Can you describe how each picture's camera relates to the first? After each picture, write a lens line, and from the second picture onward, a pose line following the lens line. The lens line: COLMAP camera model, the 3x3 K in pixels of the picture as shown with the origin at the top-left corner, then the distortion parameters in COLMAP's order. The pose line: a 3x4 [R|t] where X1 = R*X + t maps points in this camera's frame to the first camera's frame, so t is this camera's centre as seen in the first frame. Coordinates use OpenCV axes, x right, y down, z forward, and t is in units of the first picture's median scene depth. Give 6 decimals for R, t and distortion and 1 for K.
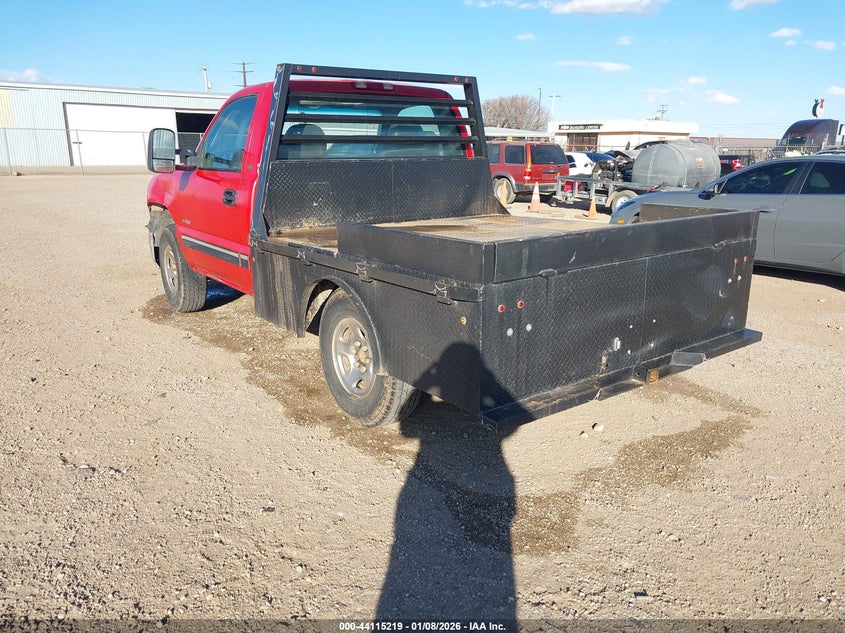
lens RADIAL K [[666.7, 0, 426.2], [0, 666.7, 316.8], [0, 0, 1]] dist [-0.010430, 0.010278]
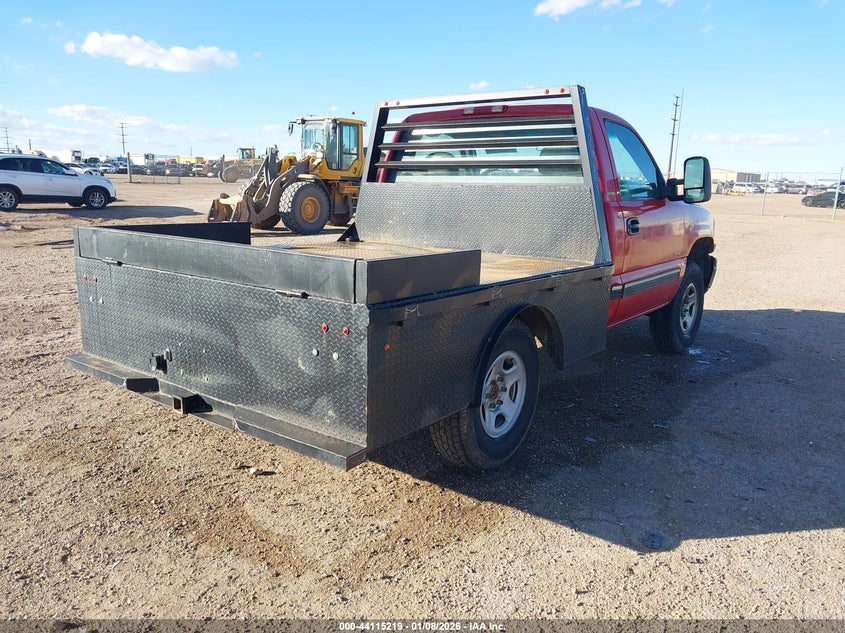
lens RADIAL K [[666.7, 0, 426.2], [0, 666.7, 316.8], [0, 0, 1]] dist [-0.010430, 0.010278]
pose [[0.268253, 0.198868, -0.942599, 0.963626], [-0.260270, 0.957035, 0.127844, -0.177346], [0.927523, 0.211036, 0.308487, 0.757595]]
